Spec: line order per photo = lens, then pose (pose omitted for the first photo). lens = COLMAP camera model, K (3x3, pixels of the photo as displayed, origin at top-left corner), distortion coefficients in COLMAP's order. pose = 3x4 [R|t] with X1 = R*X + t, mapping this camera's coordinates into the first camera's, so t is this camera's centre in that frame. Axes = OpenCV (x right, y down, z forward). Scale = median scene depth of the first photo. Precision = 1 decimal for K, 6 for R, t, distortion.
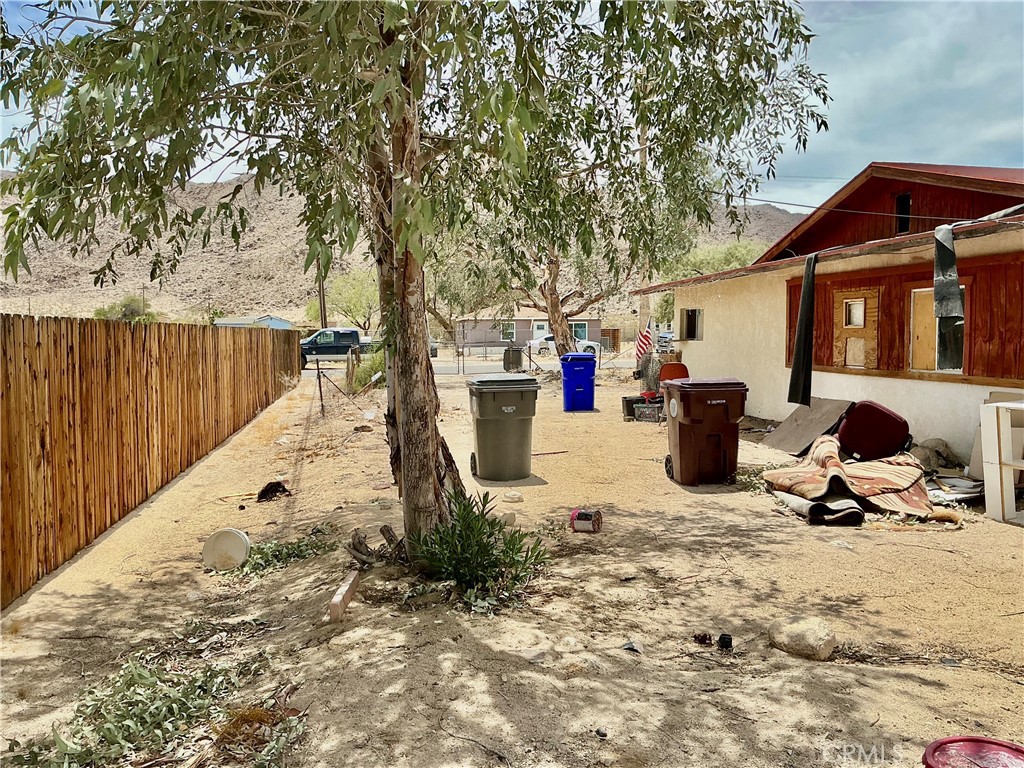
lens RADIAL K [[853.6, 0, 512.0], [0, 853.6, 384.0], [0, 0, 1]] dist [0.133666, -0.303483]
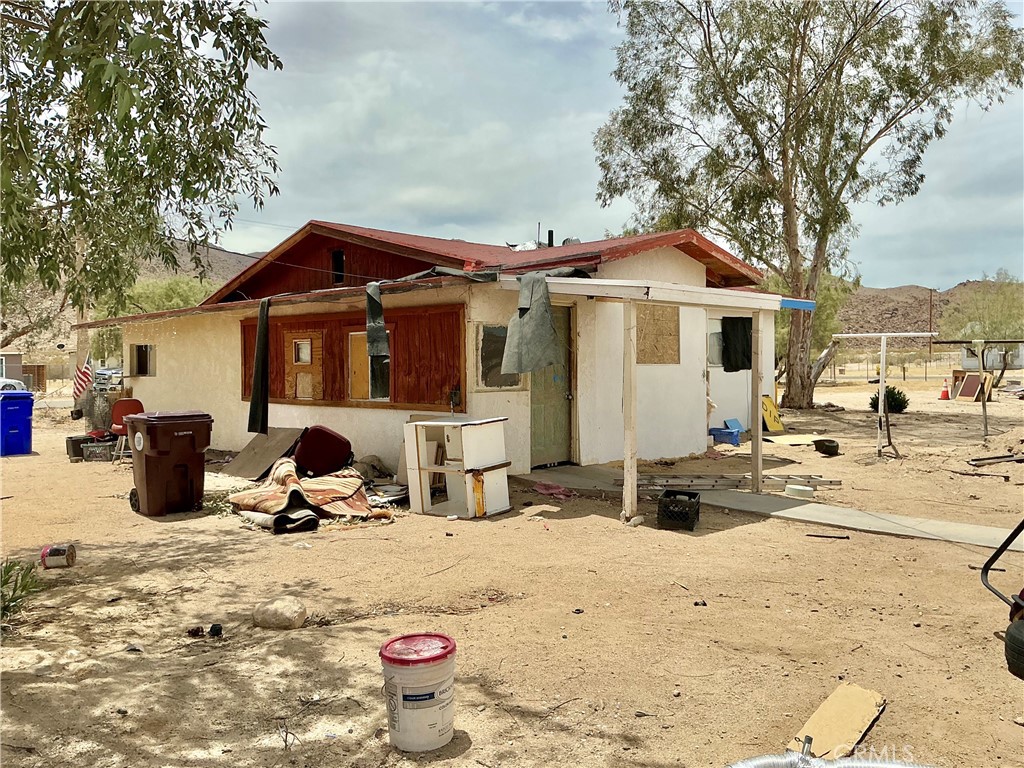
lens RADIAL K [[853.6, 0, 512.0], [0, 853.6, 384.0], [0, 0, 1]] dist [0.133666, -0.303483]
pose [[0.810710, -0.010201, 0.585359, -0.062143], [0.035567, 0.998860, -0.031852, 0.009647], [-0.584366, 0.046642, 0.810148, -0.110421]]
